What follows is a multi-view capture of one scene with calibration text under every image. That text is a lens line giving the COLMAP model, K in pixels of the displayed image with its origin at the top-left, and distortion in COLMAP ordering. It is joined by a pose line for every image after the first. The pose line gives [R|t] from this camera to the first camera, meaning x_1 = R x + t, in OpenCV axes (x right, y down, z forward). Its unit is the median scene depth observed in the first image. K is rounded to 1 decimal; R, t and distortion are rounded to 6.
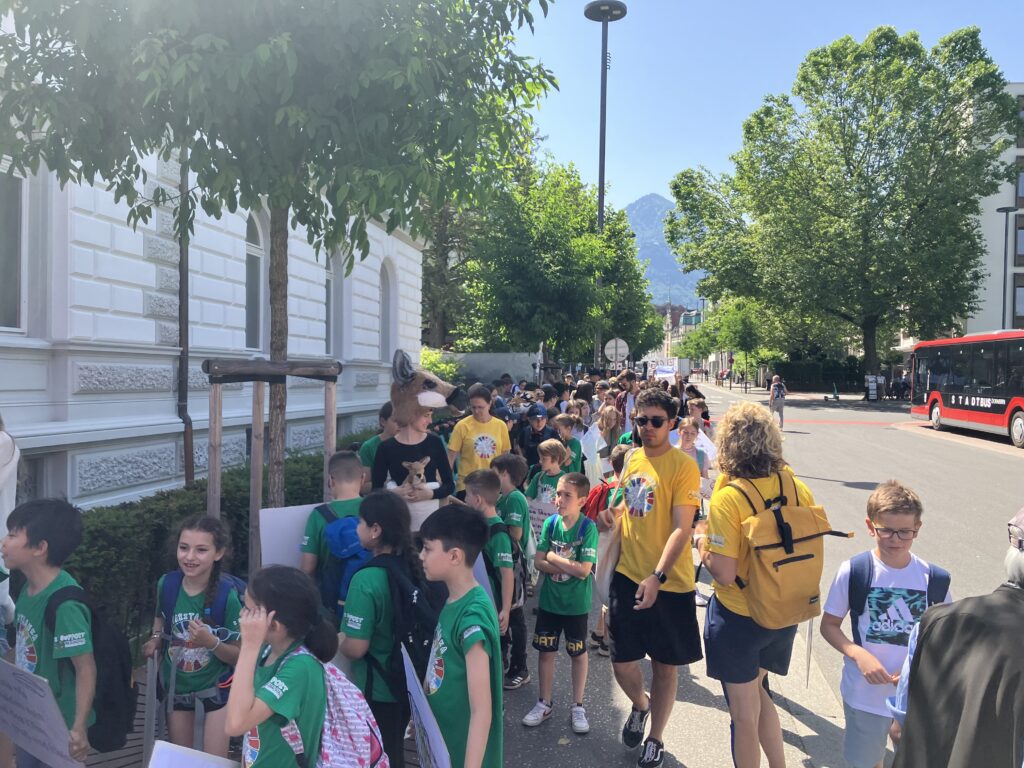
lens RADIAL K [[812.1, 0, 512.0], [0, 812.1, 384.0], [0, 0, 1]] dist [0.007698, 0.009545]
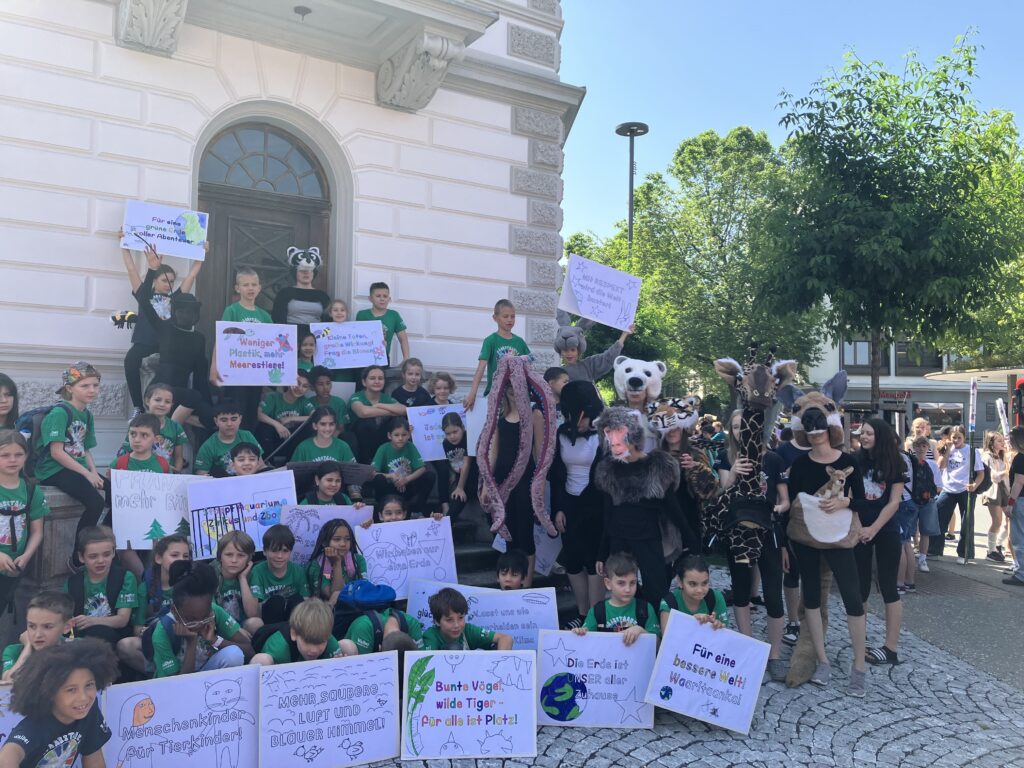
lens RADIAL K [[812.1, 0, 512.0], [0, 812.1, 384.0], [0, 0, 1]] dist [0.007698, 0.009545]
pose [[0.971017, 0.000042, 0.239012, -0.165622], [0.011559, 0.998822, -0.047133, -0.002364], [-0.238732, 0.048530, 0.969872, -0.070767]]
